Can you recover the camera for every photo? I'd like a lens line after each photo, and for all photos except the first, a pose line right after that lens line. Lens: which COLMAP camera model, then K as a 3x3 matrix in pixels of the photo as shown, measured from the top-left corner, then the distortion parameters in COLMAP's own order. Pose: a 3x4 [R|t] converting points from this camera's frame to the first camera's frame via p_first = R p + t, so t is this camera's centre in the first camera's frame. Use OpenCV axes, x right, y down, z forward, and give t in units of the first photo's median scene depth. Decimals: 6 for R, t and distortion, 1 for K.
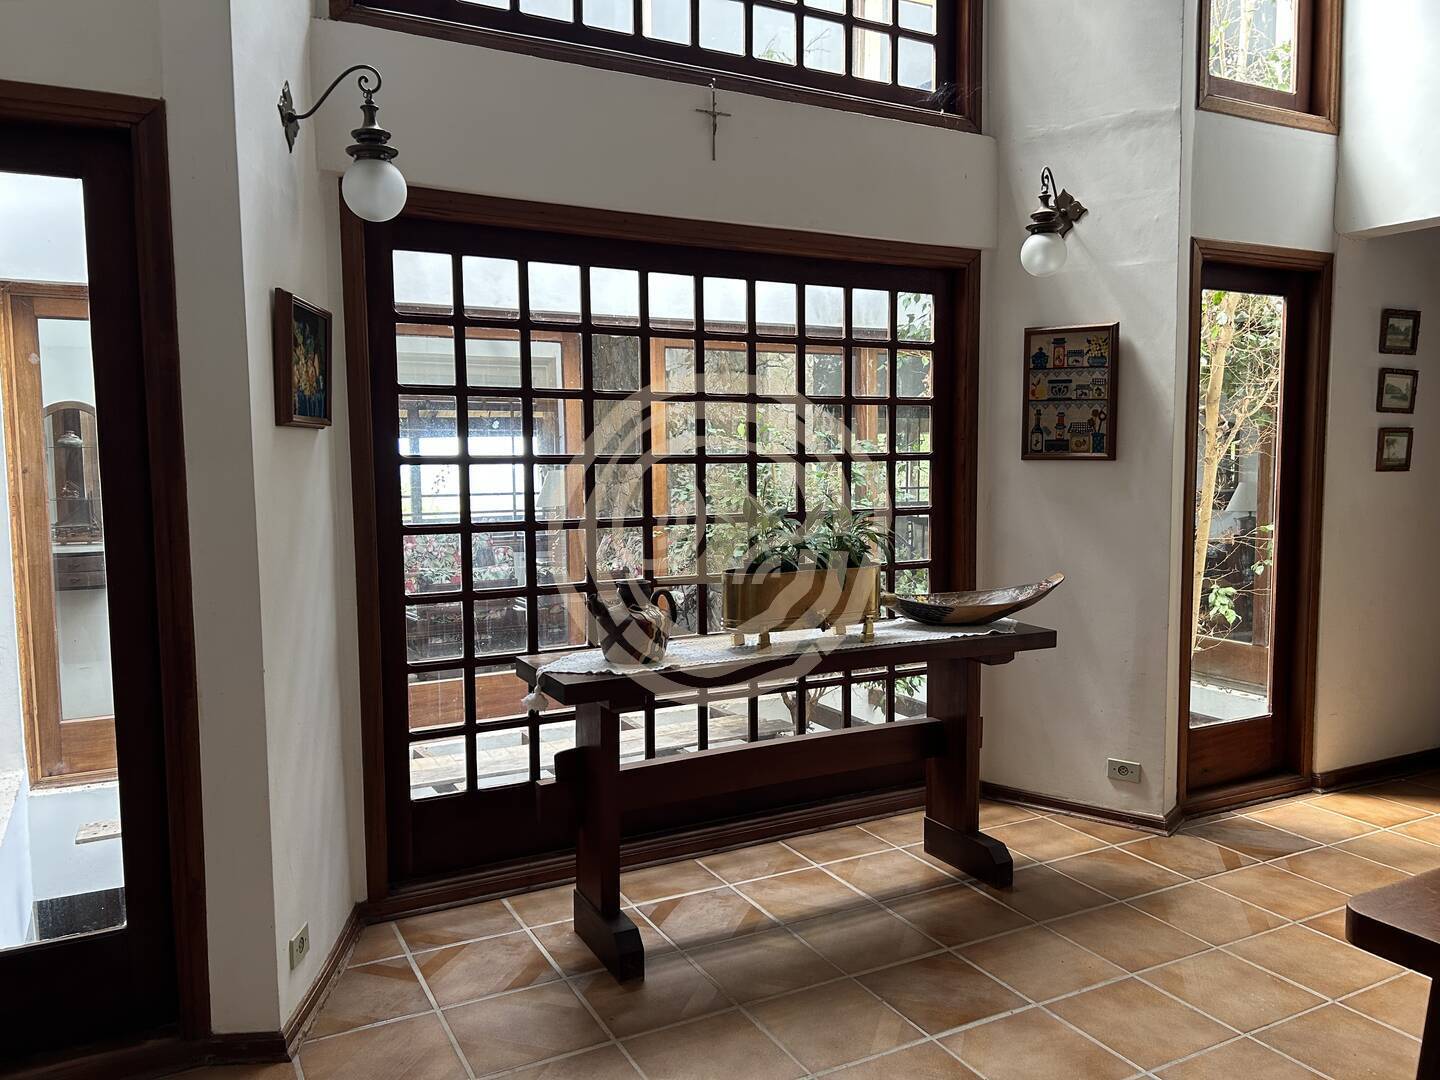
lens RADIAL K [[1090.1, 0, 723.5], [0, 1090.1, 540.1], [0, 0, 1]] dist [0.028957, -0.009383]
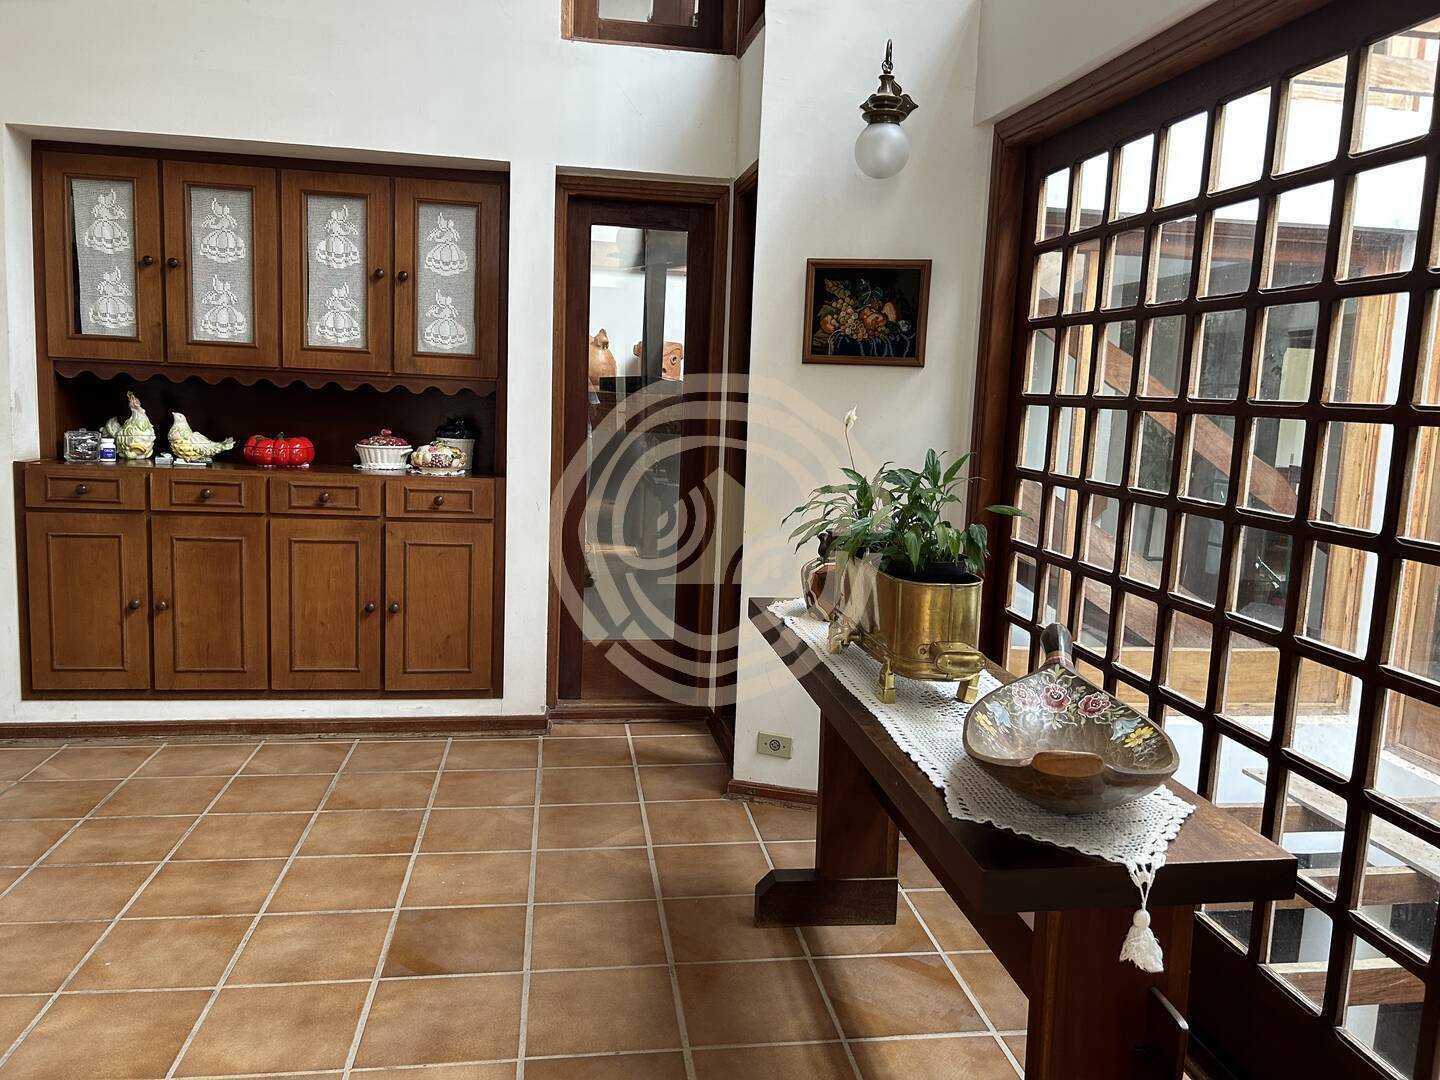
lens RADIAL K [[1090.1, 0, 724.6], [0, 1090.1, 535.1], [0, 0, 1]] dist [0.028957, -0.009383]
pose [[-0.334903, 0.125292, -0.933885, 0.693184], [-0.117347, 0.977858, 0.173274, -0.094567], [0.934917, 0.167619, -0.312785, 1.041659]]
